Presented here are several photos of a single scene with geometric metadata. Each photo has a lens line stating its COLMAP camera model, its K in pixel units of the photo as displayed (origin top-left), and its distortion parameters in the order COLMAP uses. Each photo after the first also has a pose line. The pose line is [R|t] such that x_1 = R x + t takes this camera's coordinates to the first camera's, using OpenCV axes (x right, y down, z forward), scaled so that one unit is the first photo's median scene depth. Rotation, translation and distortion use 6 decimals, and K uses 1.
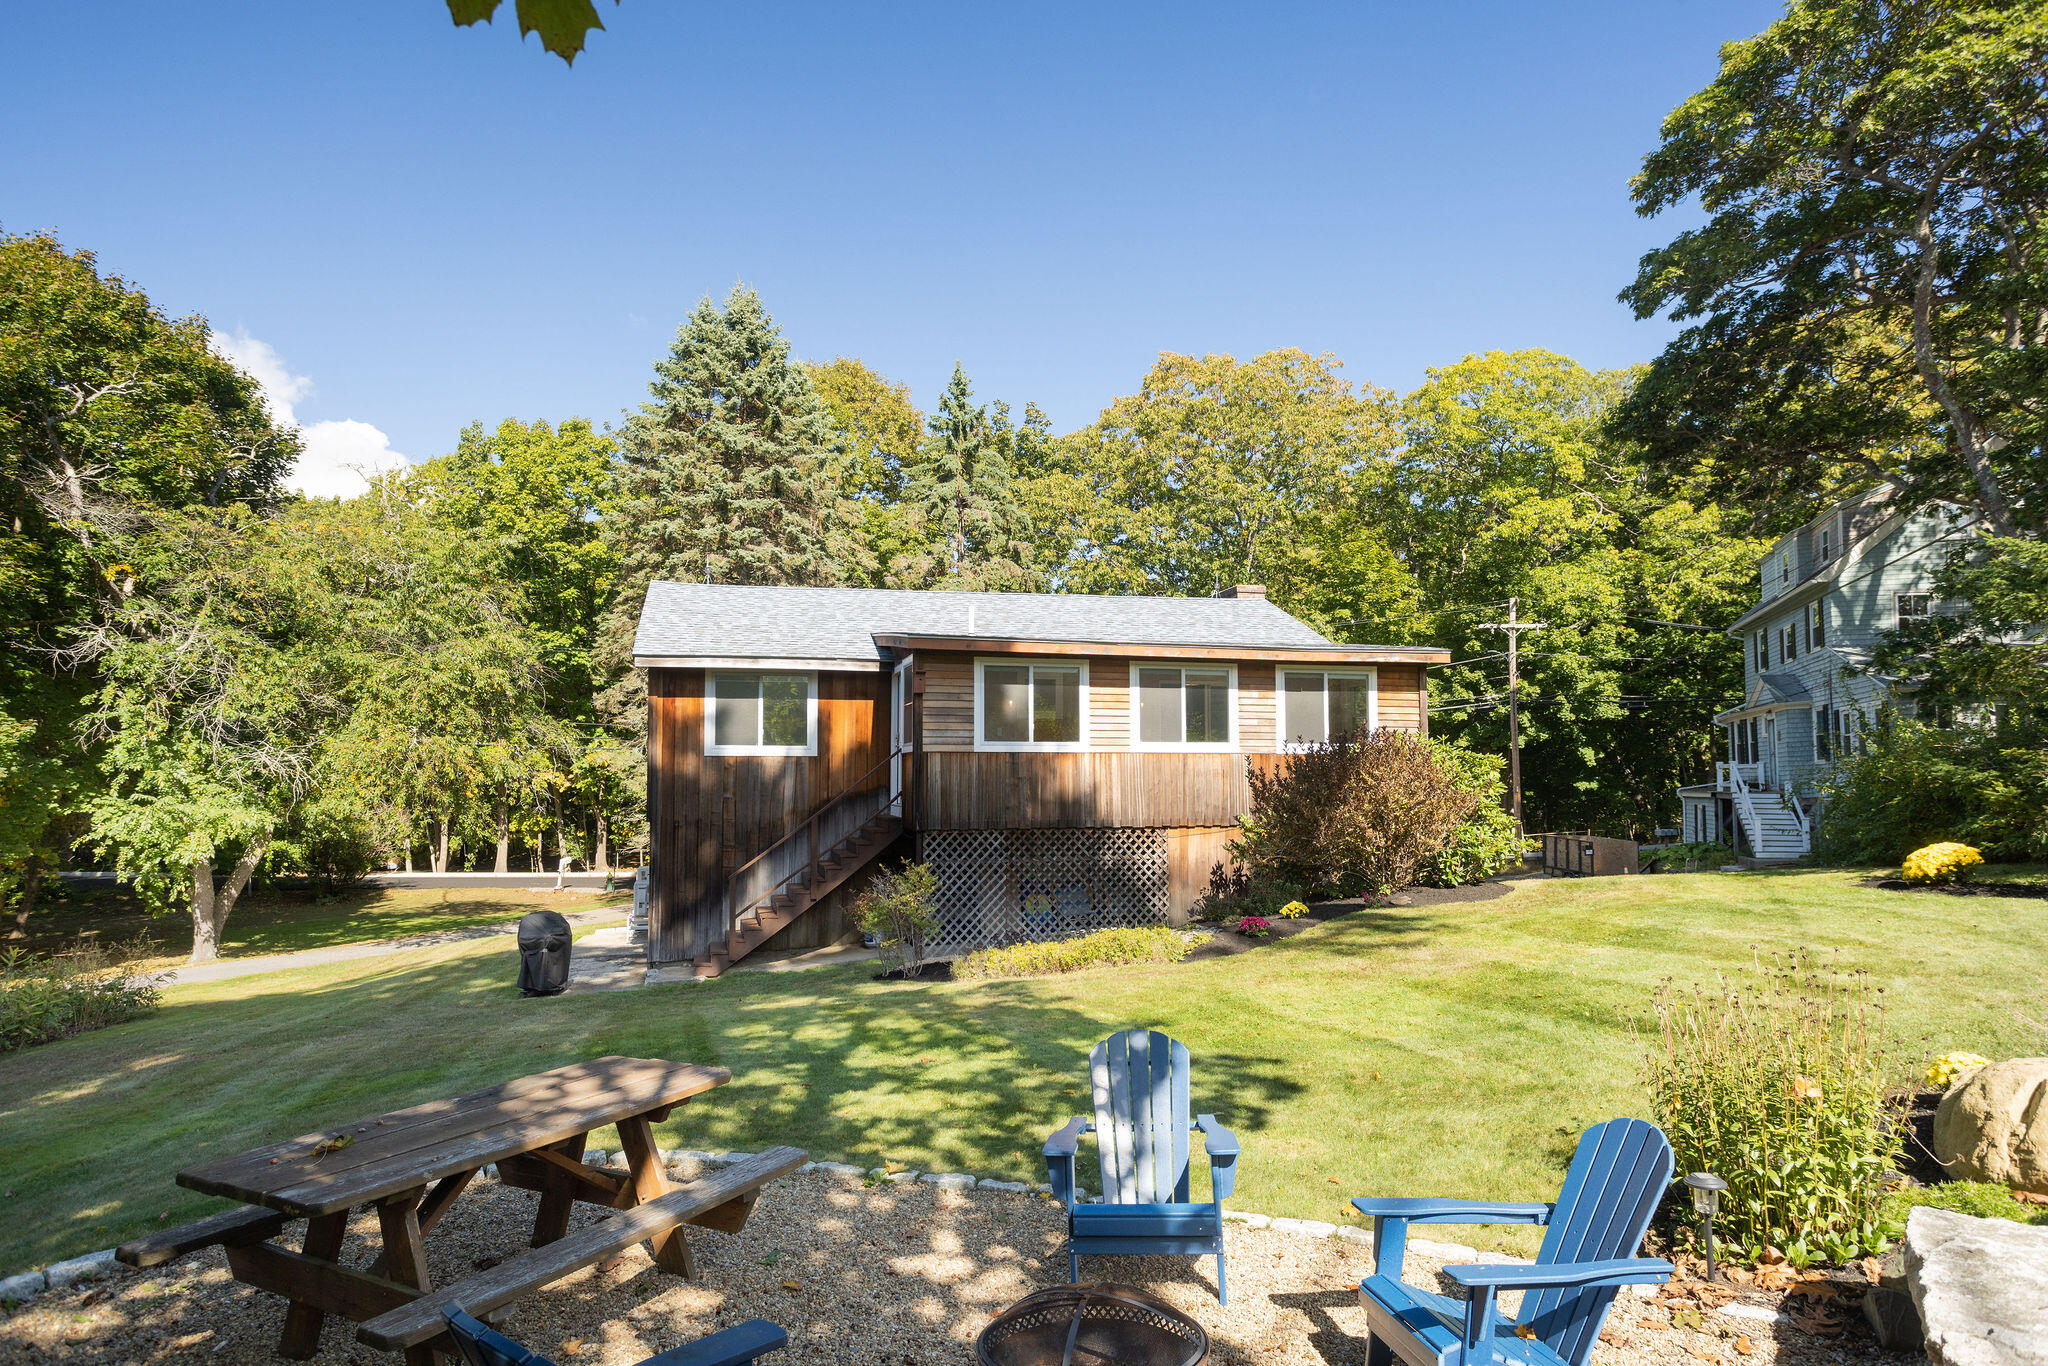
lens RADIAL K [[1279.4, 0, 1024.0], [0, 1279.4, 683.0], [0, 0, 1]] dist [-0.028322, 0.003069]
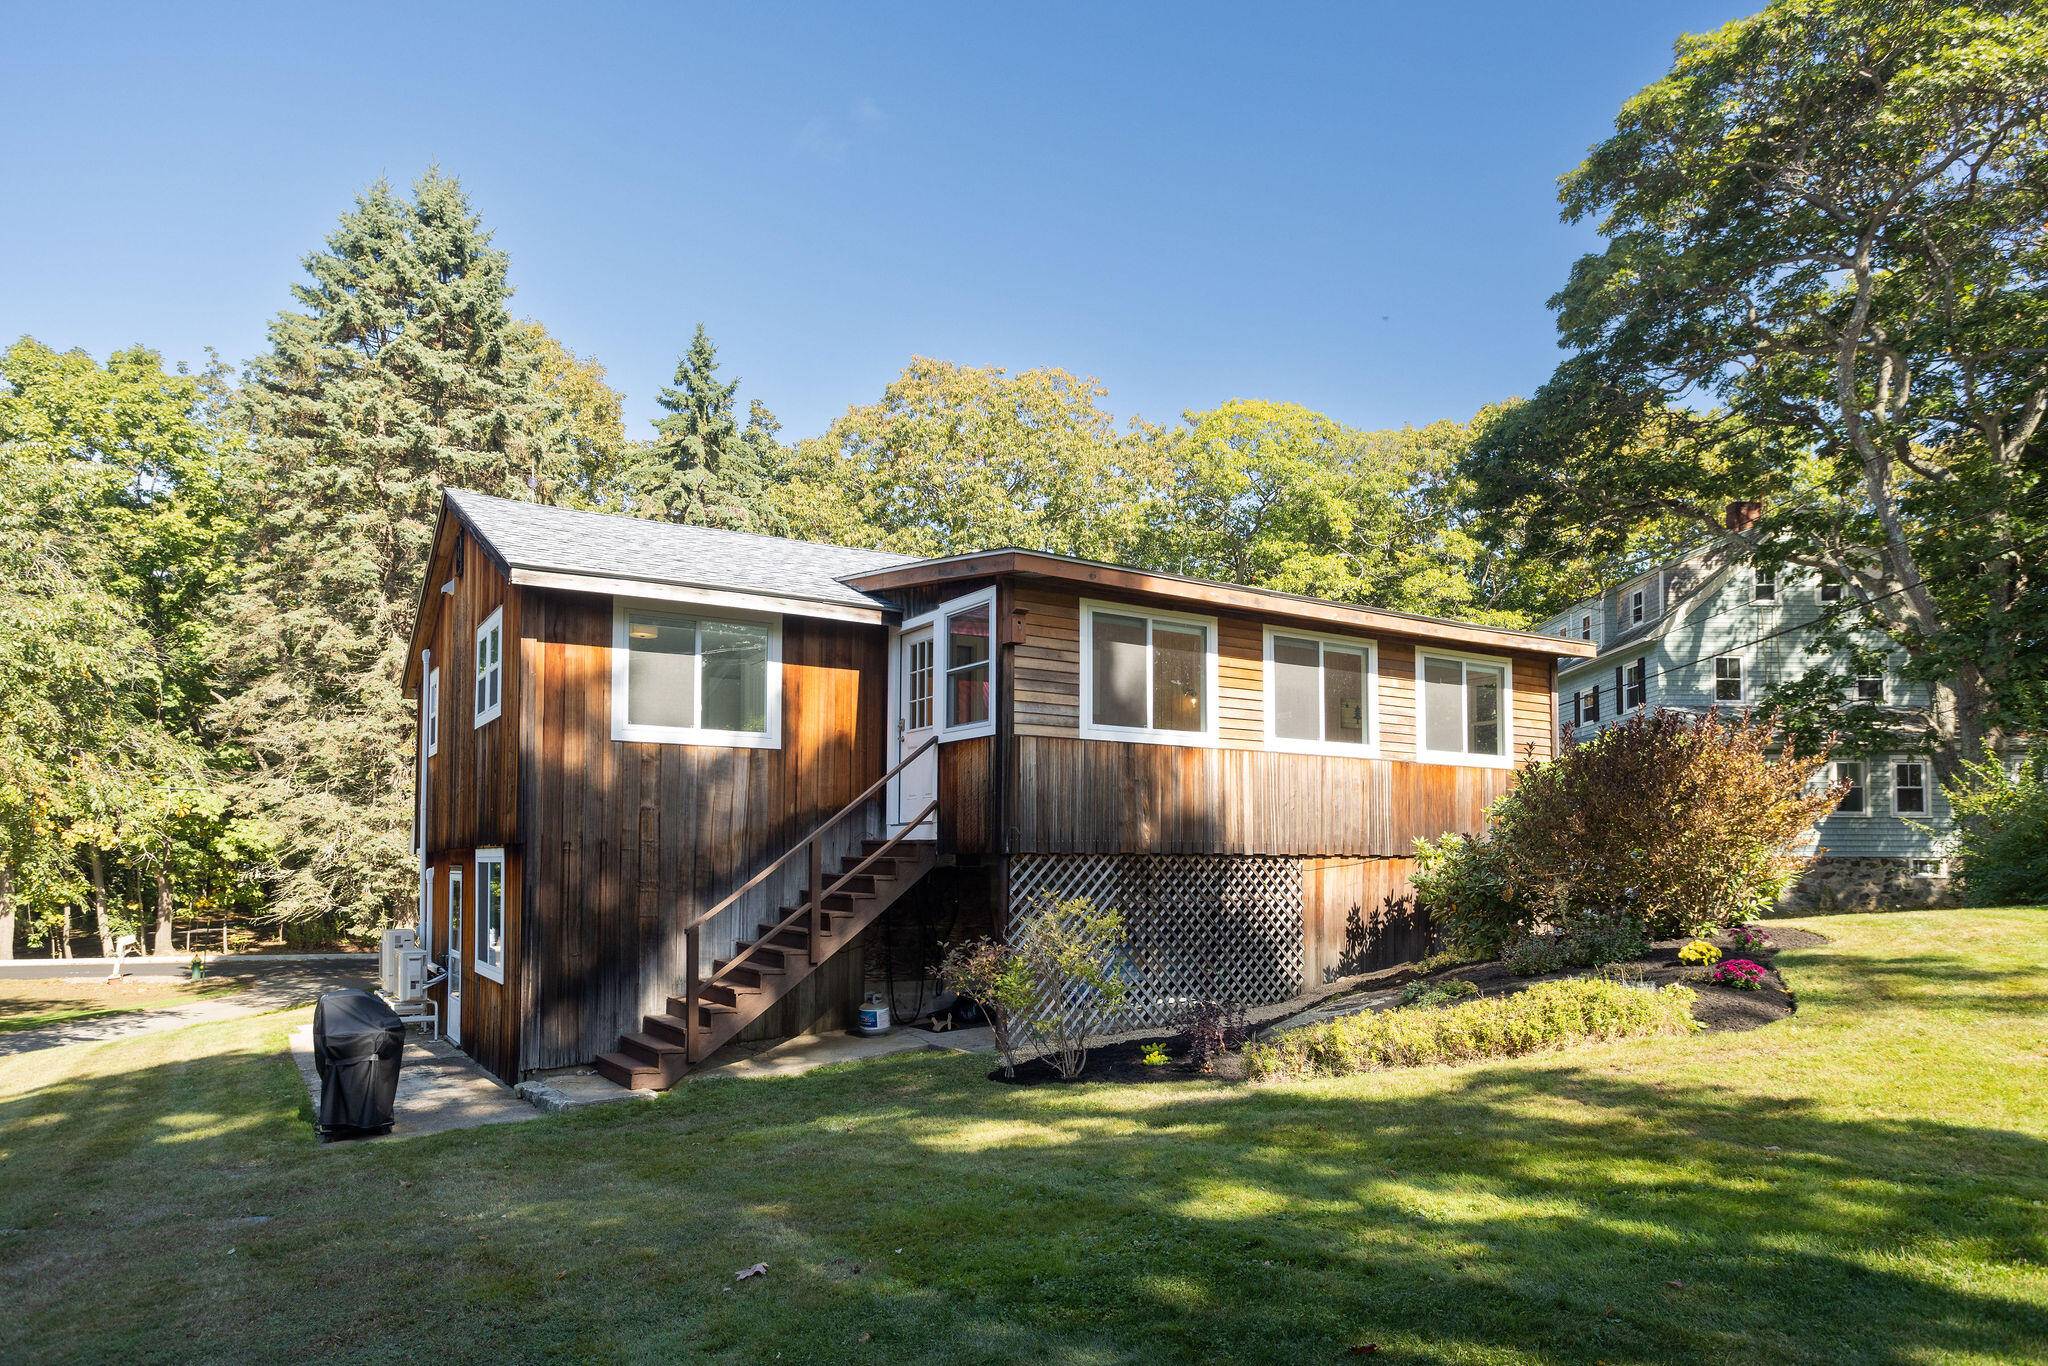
lens RADIAL K [[1306.8, 0, 1031.2], [0, 1306.8, 799.8], [0, 0, 1]] dist [-0.035655, 0.028376]
pose [[0.949134, 0.022673, 0.314057, -0.162203], [-0.031051, 0.999282, 0.021702, 0.042059], [-0.313339, -0.030350, 0.949156, 0.208879]]
